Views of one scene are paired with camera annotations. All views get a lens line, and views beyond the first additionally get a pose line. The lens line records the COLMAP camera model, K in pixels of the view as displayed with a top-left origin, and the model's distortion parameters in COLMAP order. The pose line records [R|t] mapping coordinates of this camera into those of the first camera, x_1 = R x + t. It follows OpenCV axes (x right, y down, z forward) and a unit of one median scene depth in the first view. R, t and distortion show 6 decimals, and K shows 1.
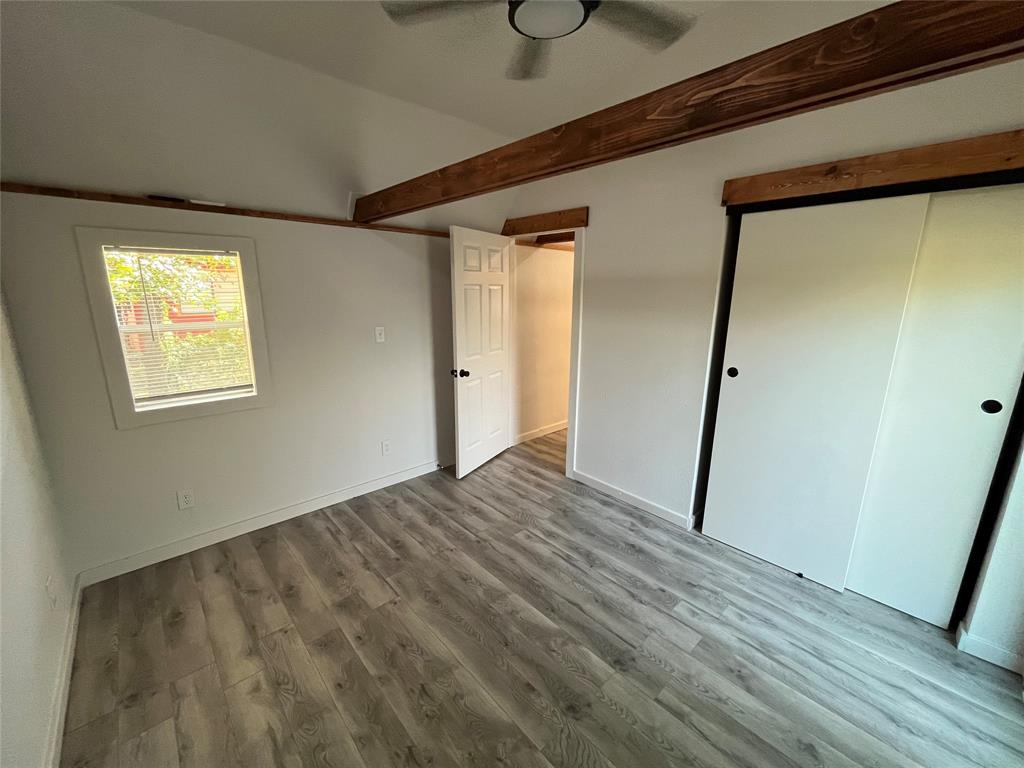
lens RADIAL K [[414.5, 0, 512.0], [0, 414.5, 384.0], [0, 0, 1]] dist [-0.000843, 0.000040]
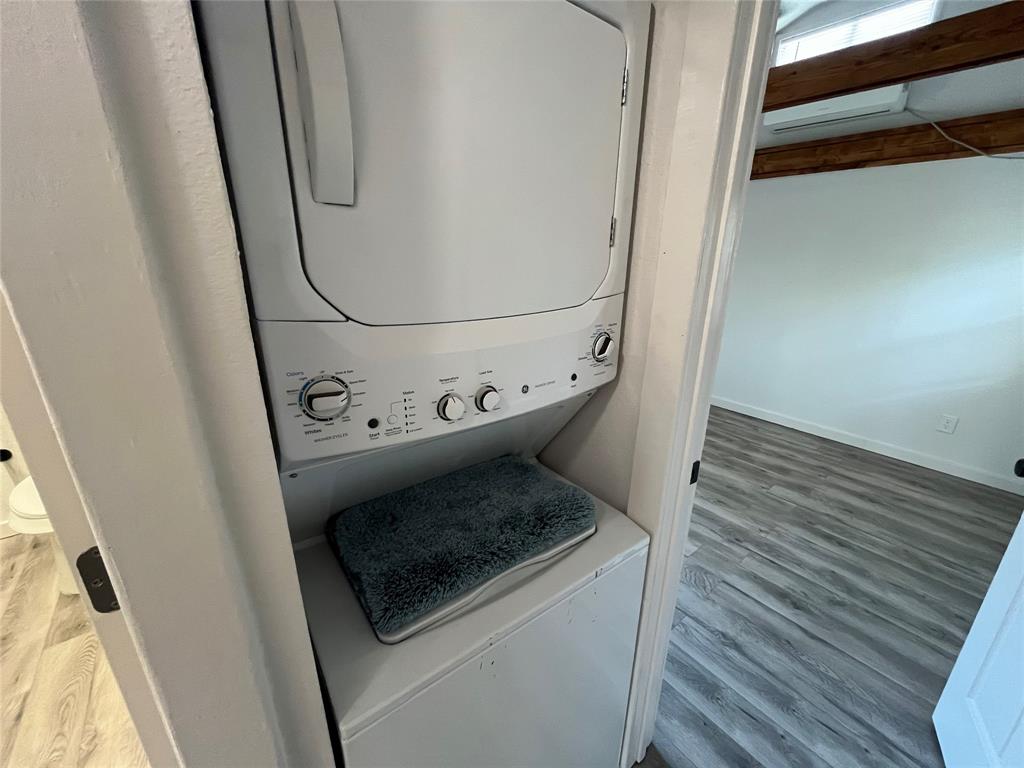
lens RADIAL K [[414.5, 0, 512.0], [0, 414.5, 384.0], [0, 0, 1]] dist [-0.000843, 0.000040]
pose [[-0.997286, -0.043090, 0.059701, 0.406237], [-0.006113, 0.856520, 0.516078, -0.370753], [-0.073373, 0.514312, -0.854459, 1.962659]]
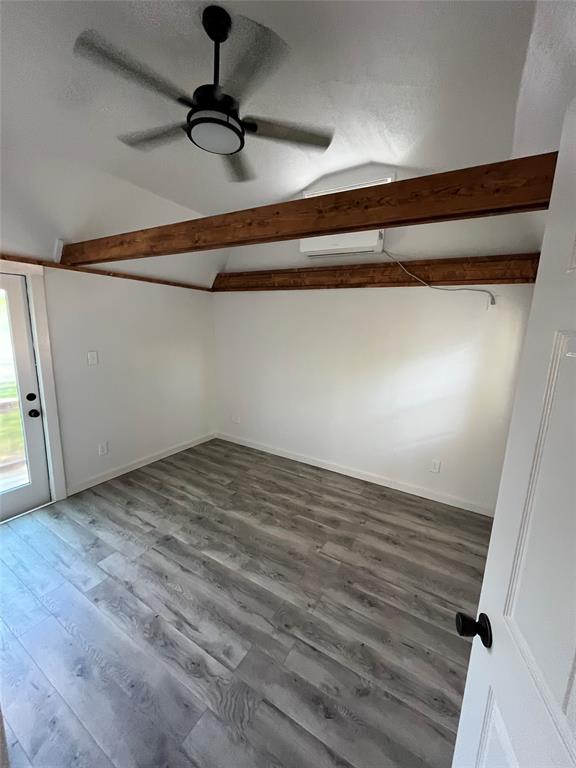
lens RADIAL K [[310.9, 0, 288.0], [0, 310.9, 384.0], [0, 0, 1]] dist [-0.000843, 0.000040]
pose [[-0.959876, 0.008728, -0.280289, 0.114275], [-0.105787, 0.914398, 0.390750, -0.400113], [0.259706, 0.404723, -0.876785, 1.698569]]
